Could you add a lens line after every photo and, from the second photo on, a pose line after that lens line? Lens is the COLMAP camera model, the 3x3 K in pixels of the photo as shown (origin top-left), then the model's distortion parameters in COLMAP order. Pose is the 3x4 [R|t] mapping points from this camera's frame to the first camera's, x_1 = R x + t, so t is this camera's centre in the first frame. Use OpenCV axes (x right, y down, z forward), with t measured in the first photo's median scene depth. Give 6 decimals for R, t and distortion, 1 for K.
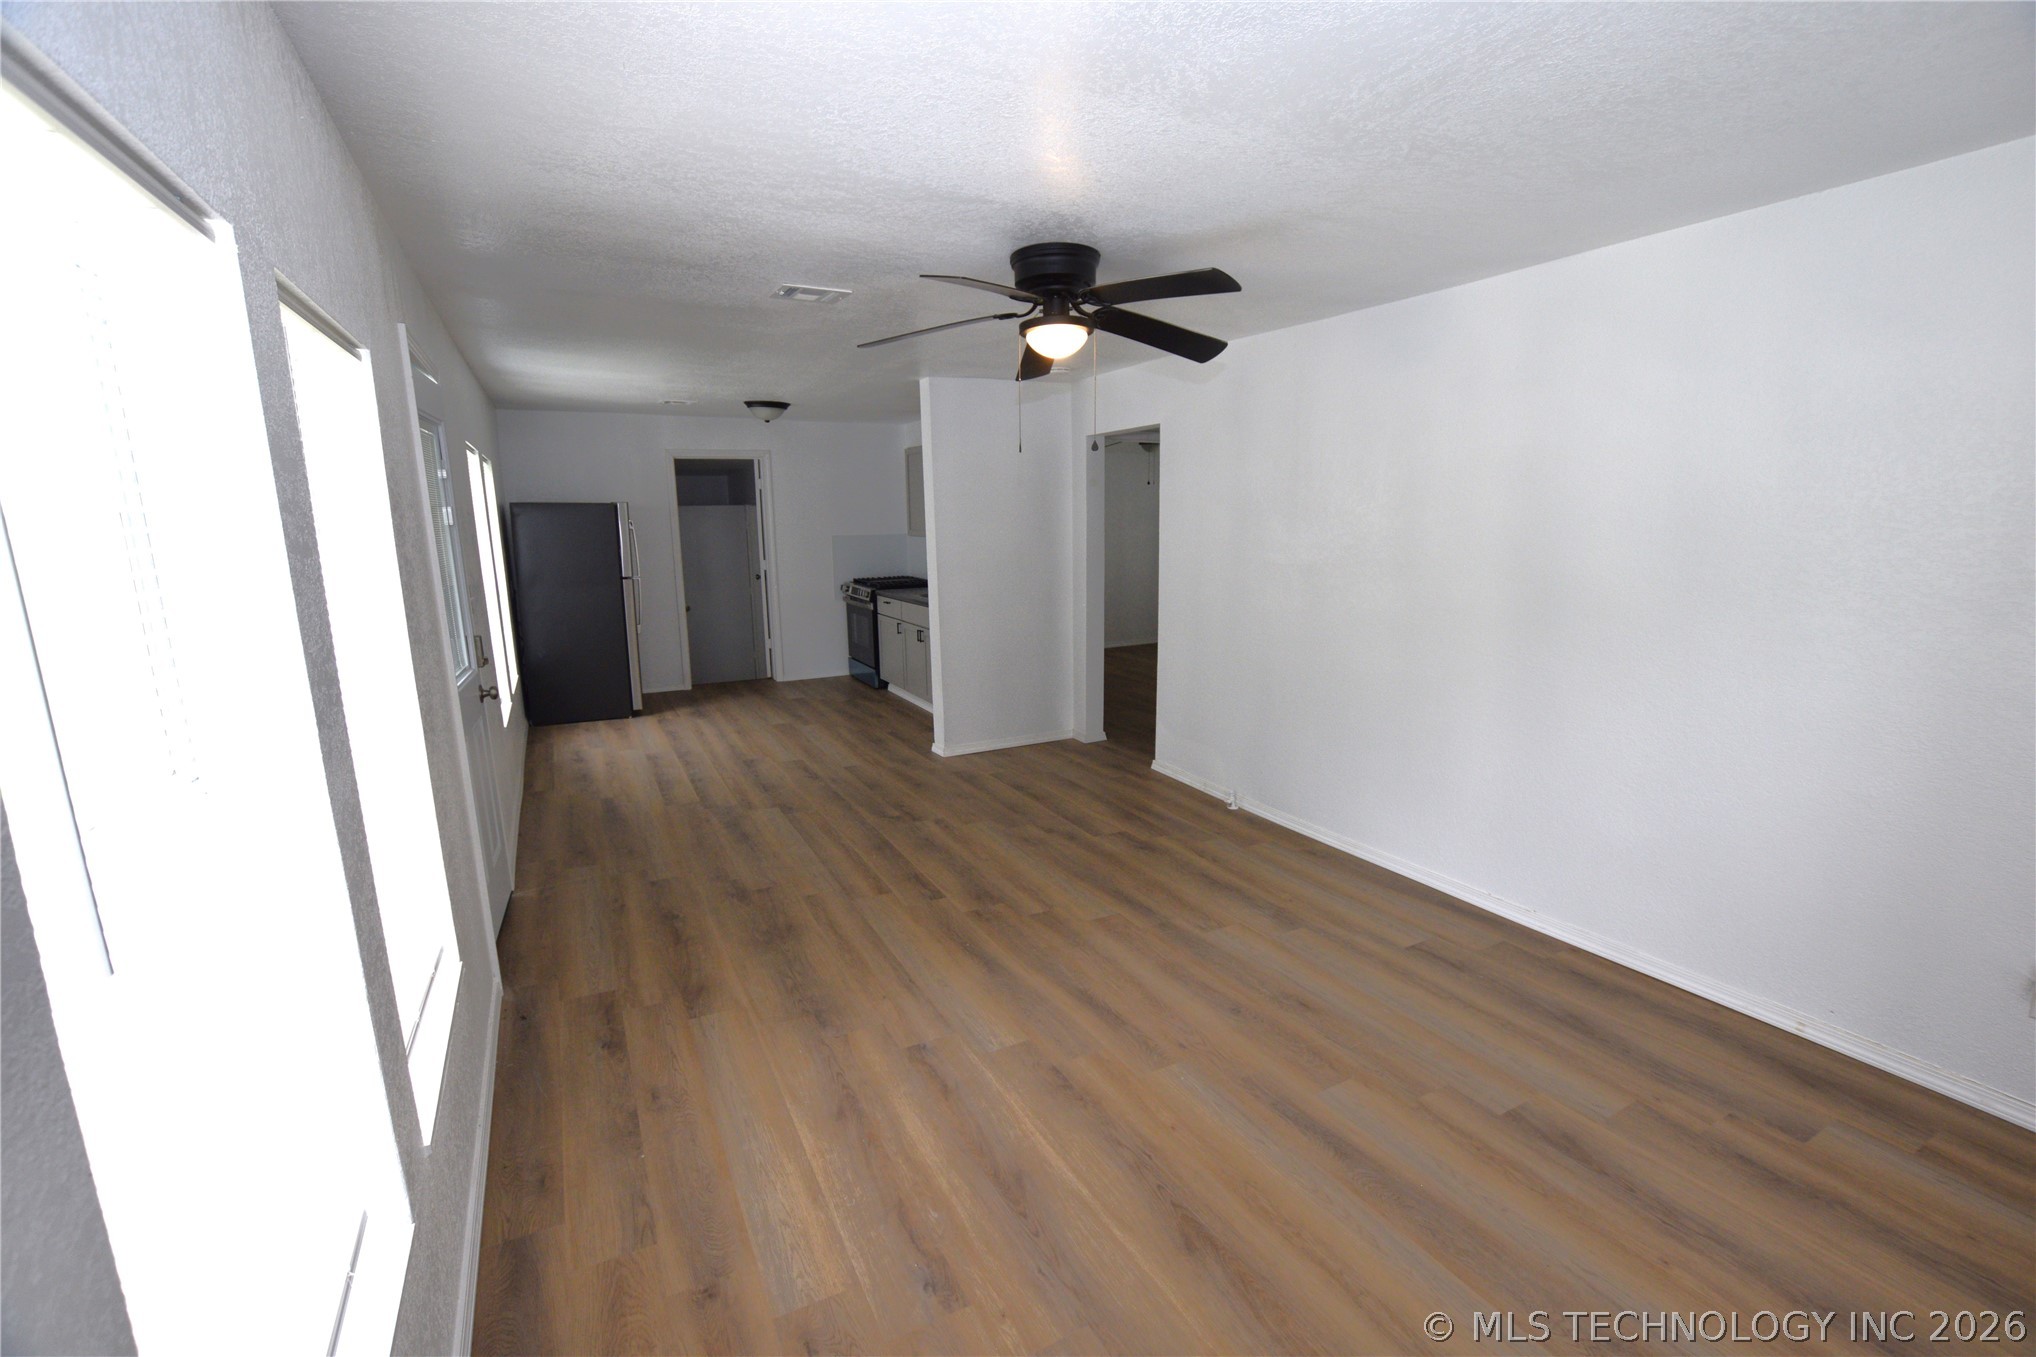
lens RADIAL K [[895.4, 0, 1026.8], [0, 895.4, 685.4], [0, 0, 1]] dist [-0.032932, 0.007491]
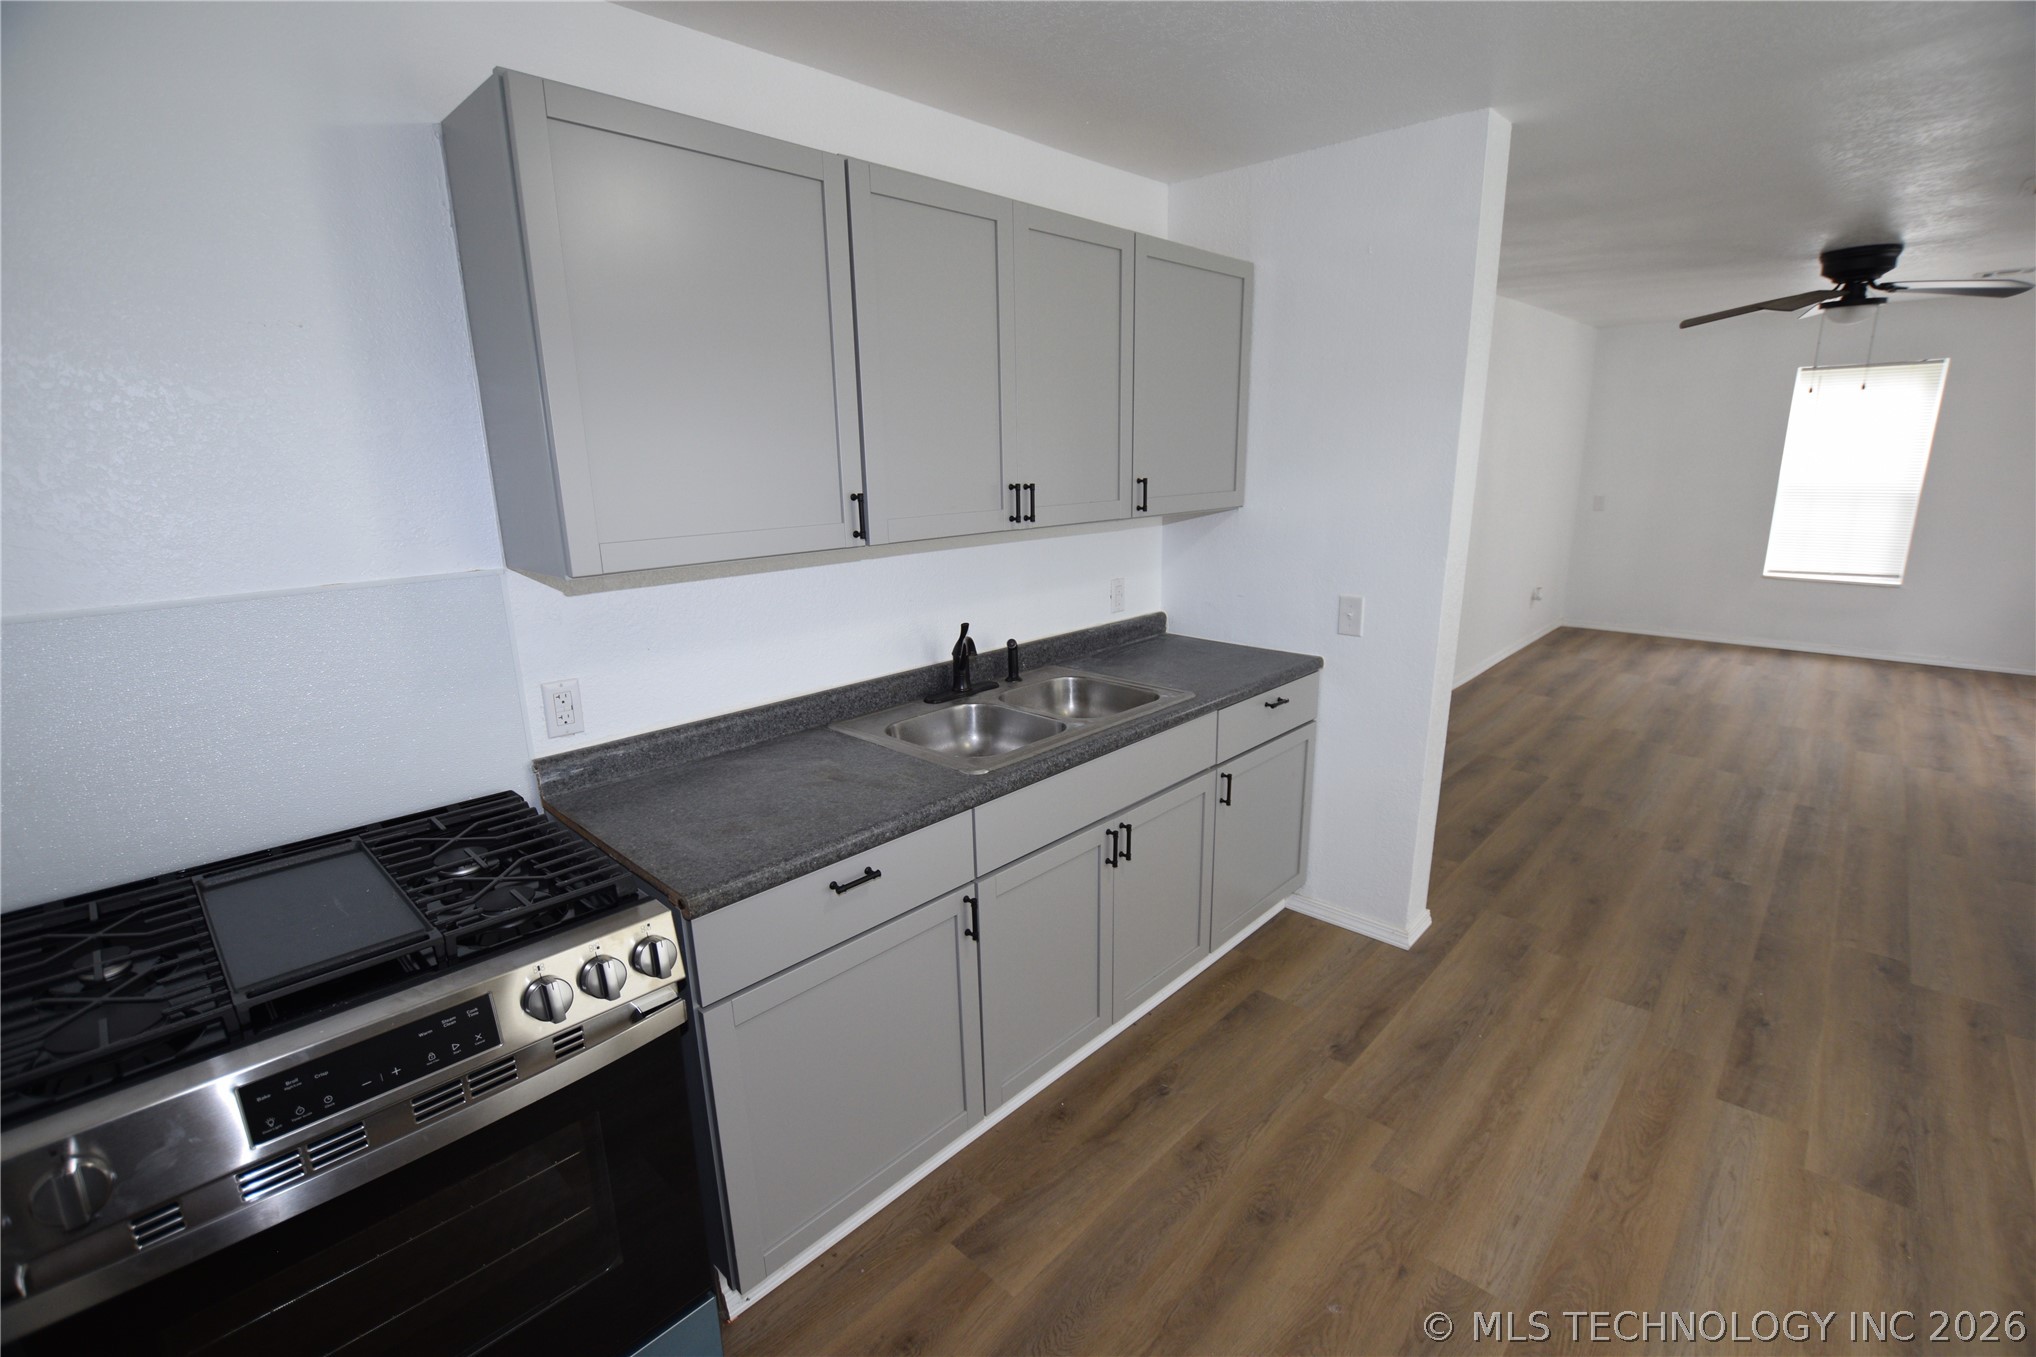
lens RADIAL K [[898.2, 0, 1025.6], [0, 898.2, 683.1], [0, 0, 1]] dist [-0.027973, 0.001331]
pose [[-0.319566, -0.216677, 0.922458, -0.643259], [0.206477, 0.934188, 0.290962, -0.341588], [-0.924794, 0.283448, -0.253796, 1.833696]]
